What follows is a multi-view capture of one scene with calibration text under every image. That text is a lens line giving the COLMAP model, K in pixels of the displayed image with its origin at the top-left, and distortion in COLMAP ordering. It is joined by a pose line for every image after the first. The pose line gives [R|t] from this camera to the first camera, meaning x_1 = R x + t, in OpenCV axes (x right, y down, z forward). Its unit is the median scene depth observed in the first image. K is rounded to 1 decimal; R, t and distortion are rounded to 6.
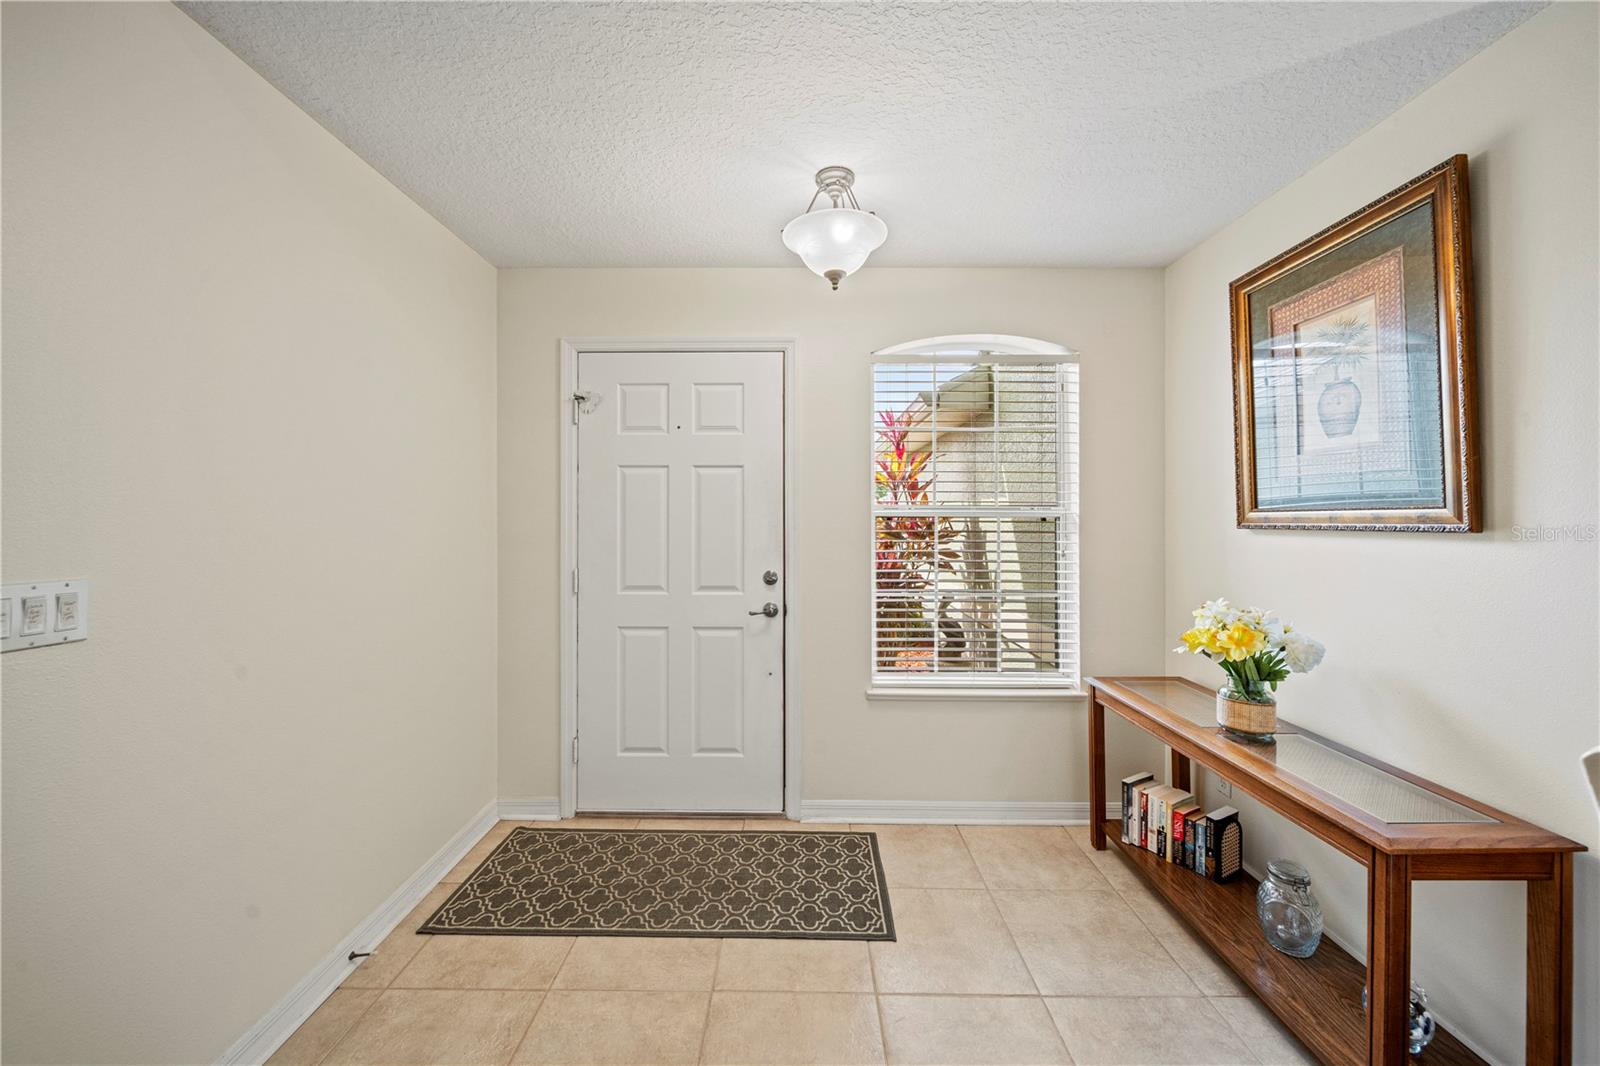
lens RADIAL K [[572.4, 0, 802.2], [0, 572.4, 519.8], [0, 0, 1]] dist [-0.003414, -0.000568]
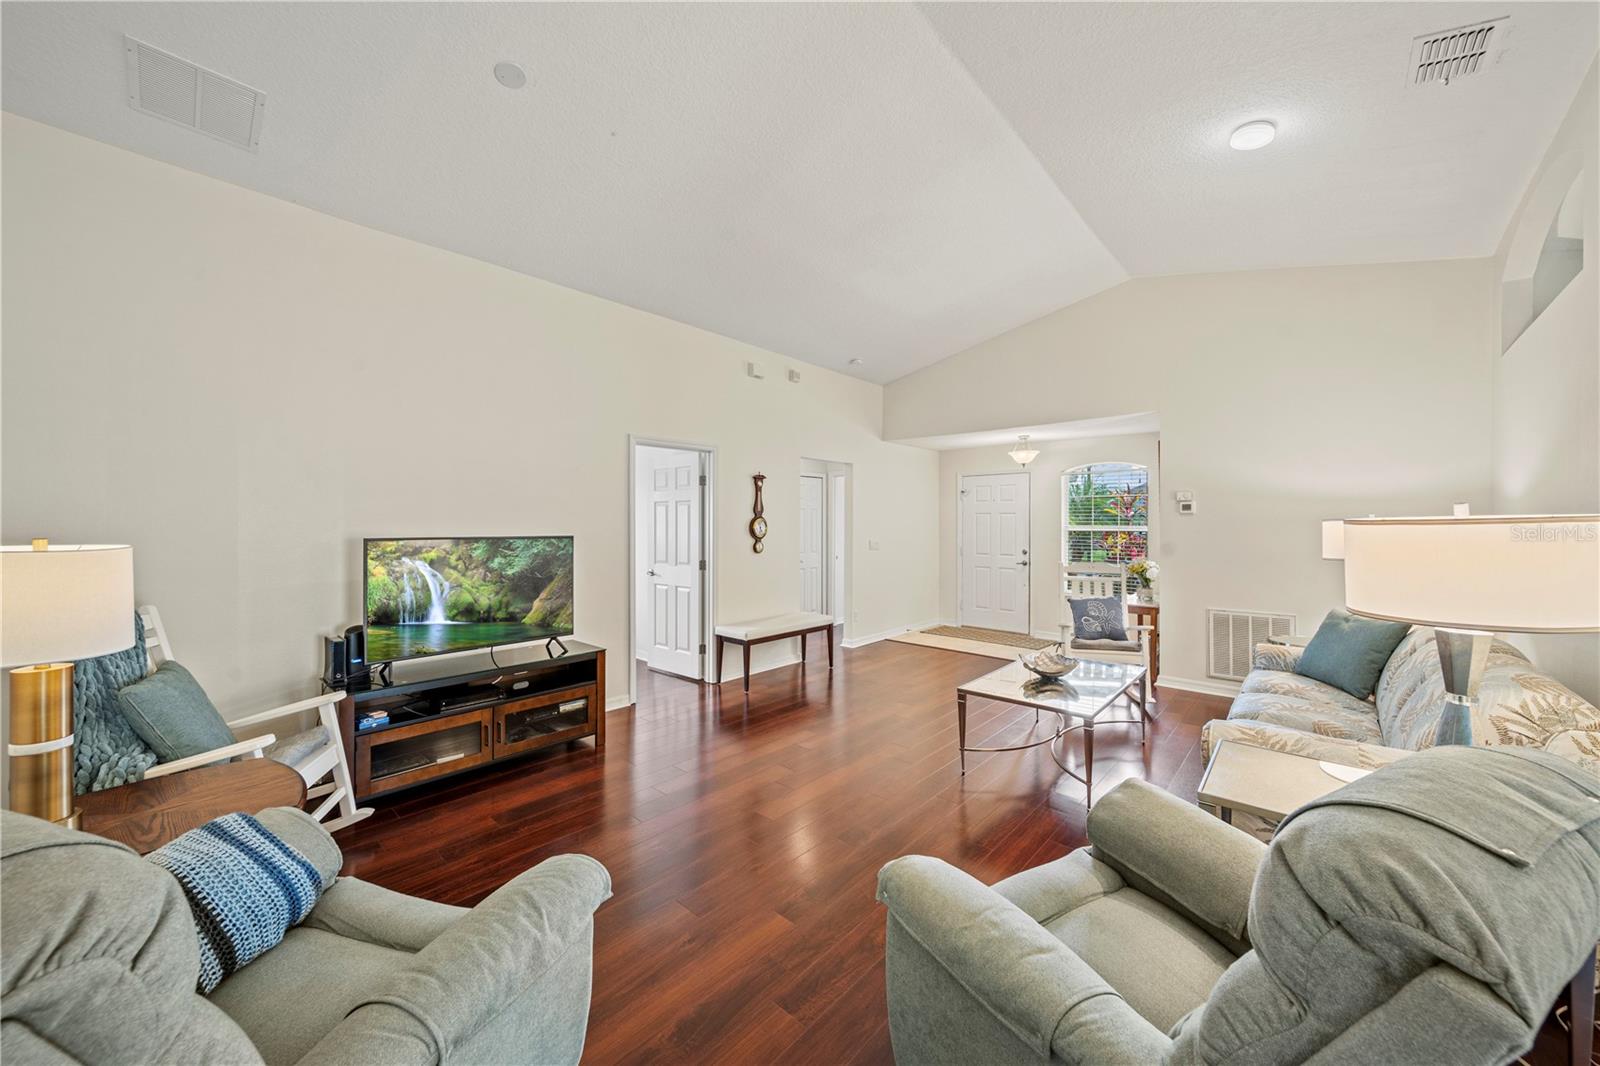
lens RADIAL K [[572.4, 0, 797.7], [0, 572.4, 525.4], [0, 0, 1]] dist [-0.003414, -0.000568]
pose [[0.749352, 0.002681, -0.662167, 1.002729], [-0.001159, 0.999996, 0.002738, -0.039014], [0.662171, -0.001284, 0.749352, -1.934585]]
